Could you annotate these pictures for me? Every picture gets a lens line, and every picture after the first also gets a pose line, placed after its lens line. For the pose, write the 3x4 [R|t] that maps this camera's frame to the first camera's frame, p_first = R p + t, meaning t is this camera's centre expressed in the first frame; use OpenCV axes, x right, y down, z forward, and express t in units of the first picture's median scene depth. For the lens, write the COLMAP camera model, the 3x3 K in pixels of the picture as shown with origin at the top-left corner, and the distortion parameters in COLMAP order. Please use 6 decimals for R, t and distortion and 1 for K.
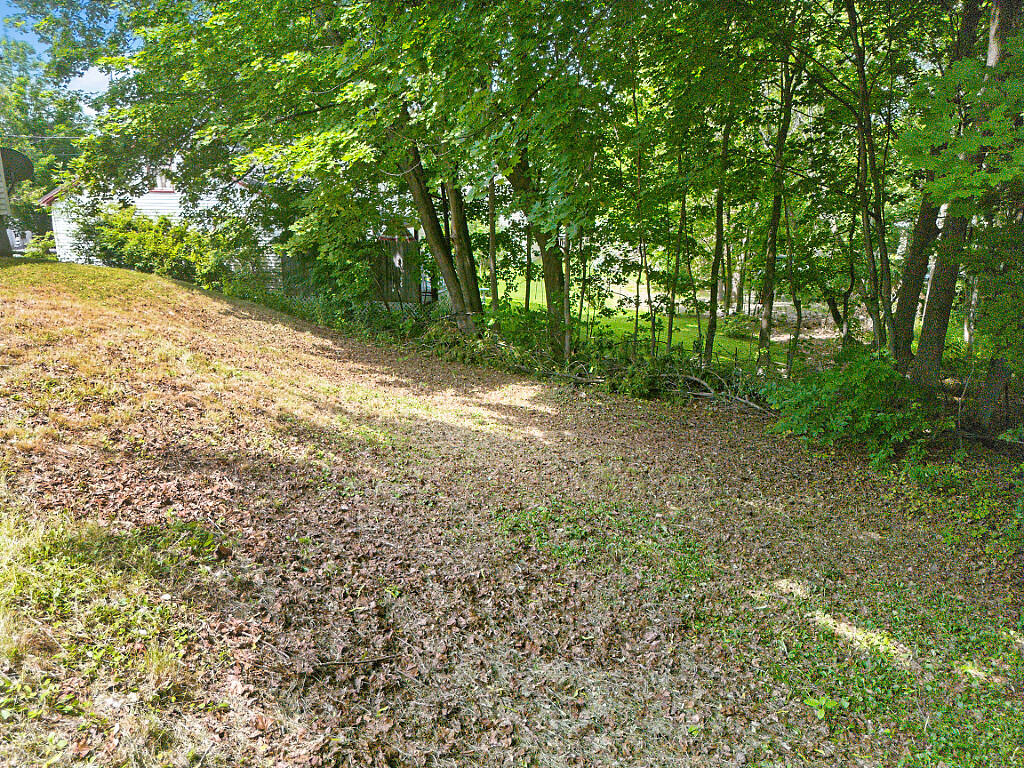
lens RADIAL K [[723.0, 0, 511.8], [0, 723.0, 383.5], [0, 0, 1]] dist [-0.003459, -0.001929]
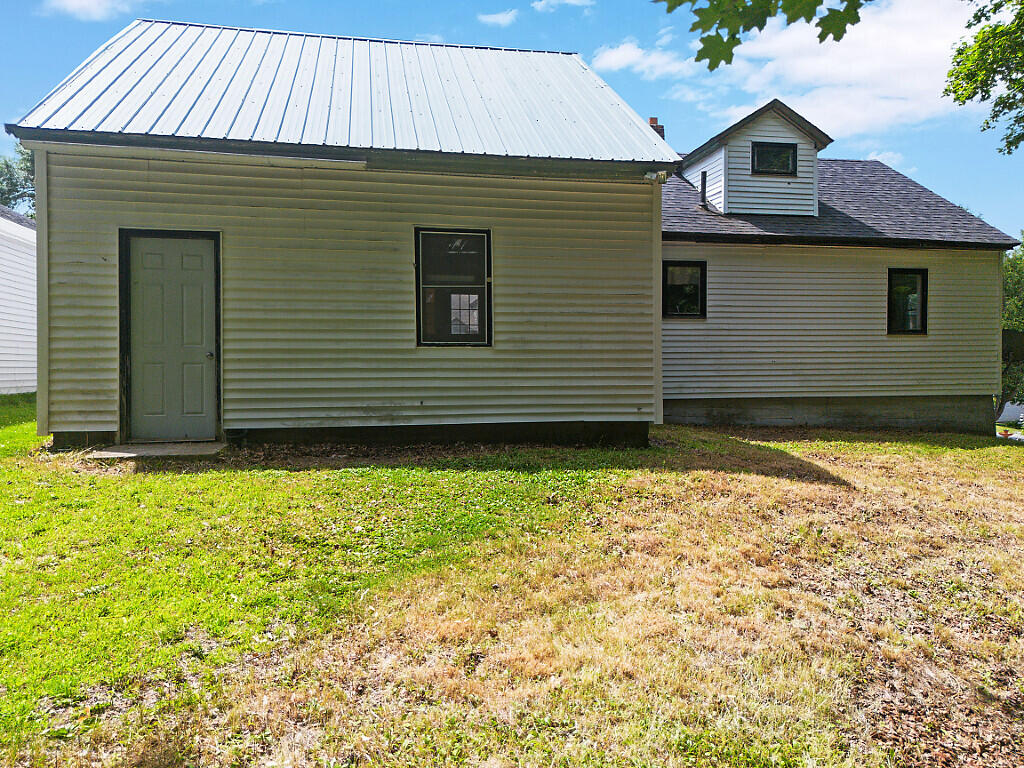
lens RADIAL K [[723.0, 0, 512.4], [0, 723.0, 382.4], [0, 0, 1]] dist [-0.003459, -0.001929]
pose [[0.335576, 0.003964, -0.942005, 0.027551], [-0.225304, 0.971306, -0.076174, -0.070471], [0.914673, 0.237800, 0.326840, 0.178737]]
